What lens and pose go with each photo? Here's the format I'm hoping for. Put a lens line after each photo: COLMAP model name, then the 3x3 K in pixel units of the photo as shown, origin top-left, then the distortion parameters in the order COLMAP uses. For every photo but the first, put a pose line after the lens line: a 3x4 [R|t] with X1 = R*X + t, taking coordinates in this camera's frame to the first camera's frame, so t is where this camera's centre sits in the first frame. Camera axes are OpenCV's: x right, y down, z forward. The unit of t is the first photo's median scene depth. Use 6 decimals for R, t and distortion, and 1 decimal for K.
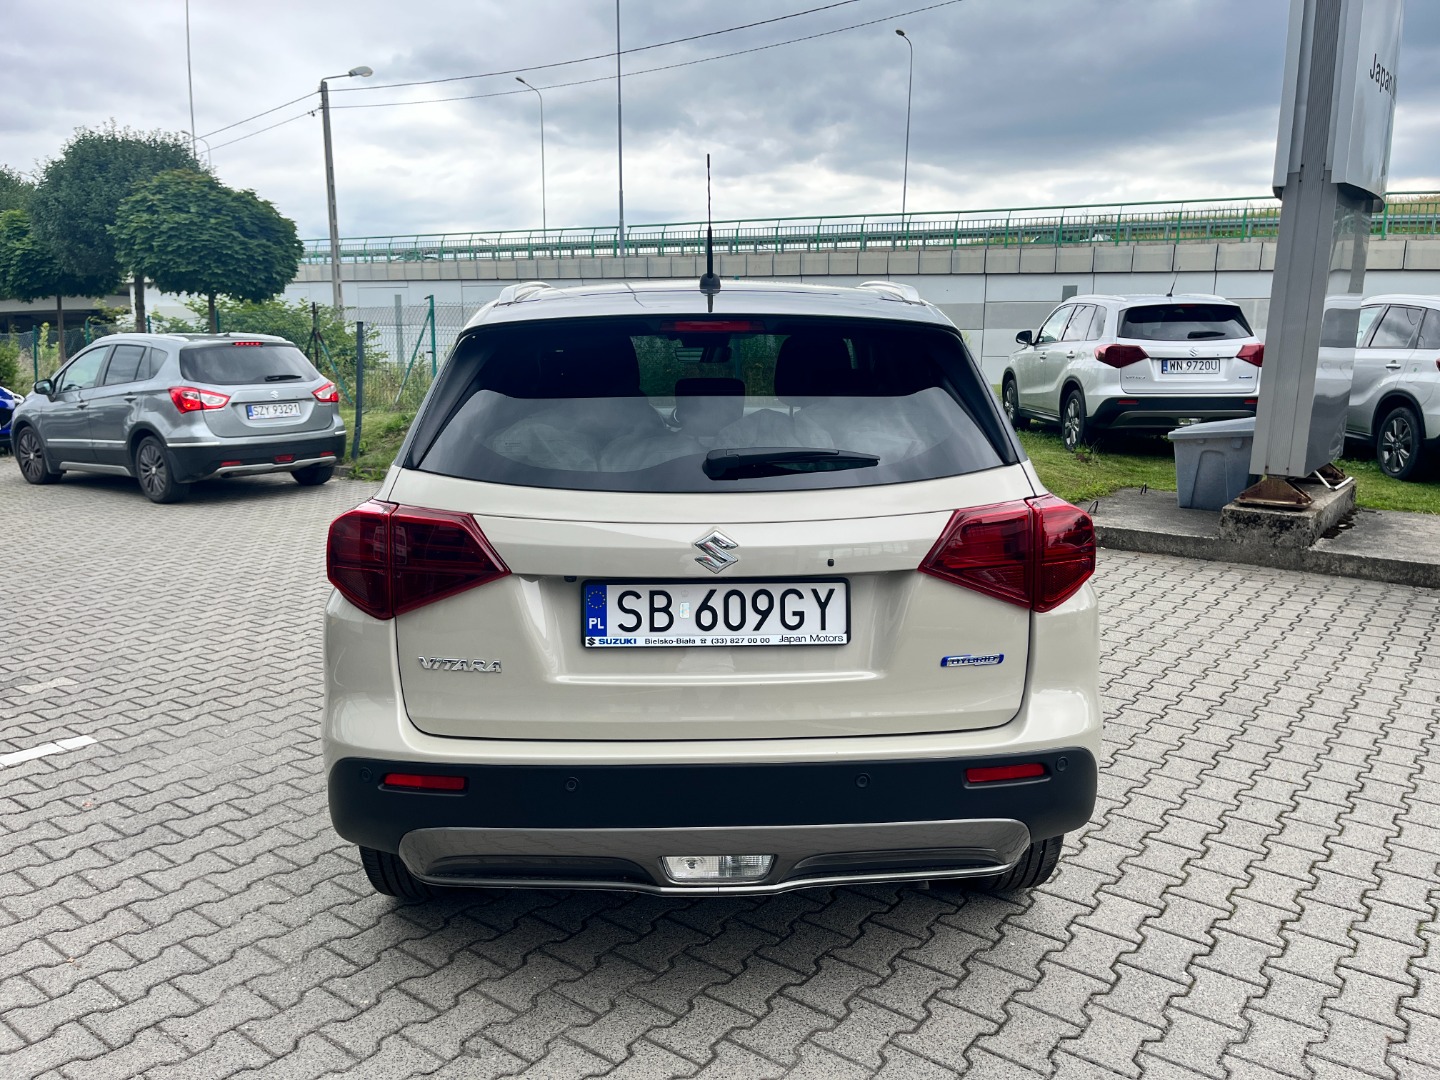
lens RADIAL K [[1093.3, 0, 724.1], [0, 1093.3, 560.6], [0, 0, 1]] dist [0.071562, -0.098637]
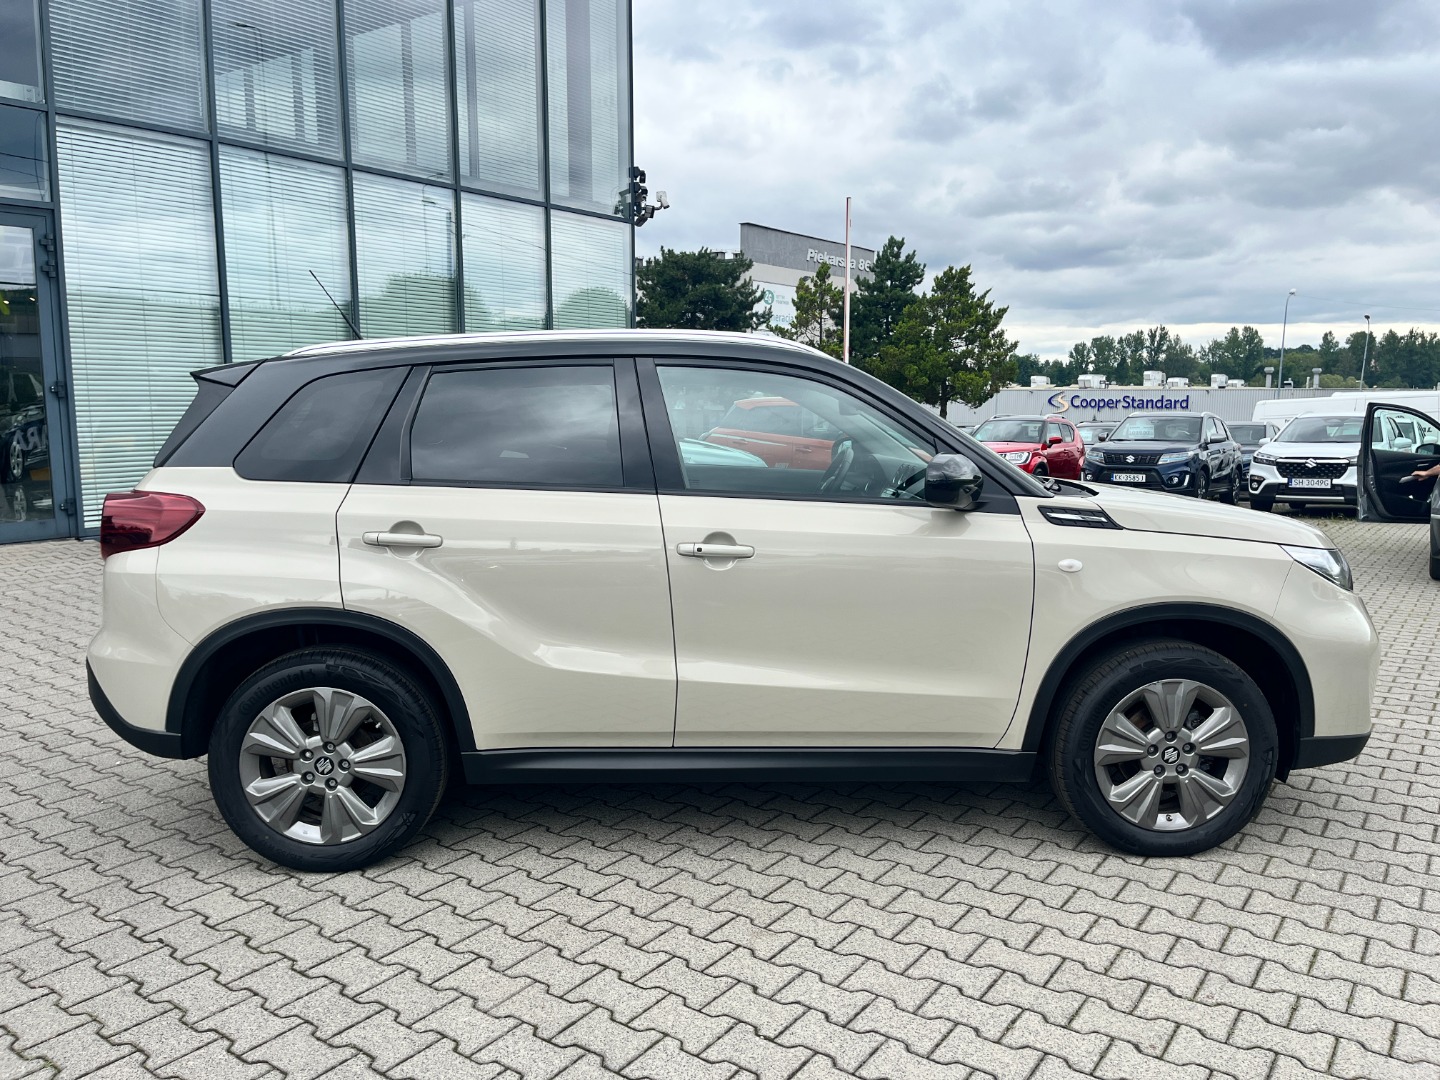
lens RADIAL K [[1093.3, 0, 722.3], [0, 1093.3, 545.7], [0, 0, 1]] dist [0.071562, -0.098637]
pose [[0.022132, 0.127922, -0.991537, 0.488491], [-0.201706, 0.971956, 0.120894, -0.089030], [0.979196, 0.197324, 0.047314, 0.473710]]
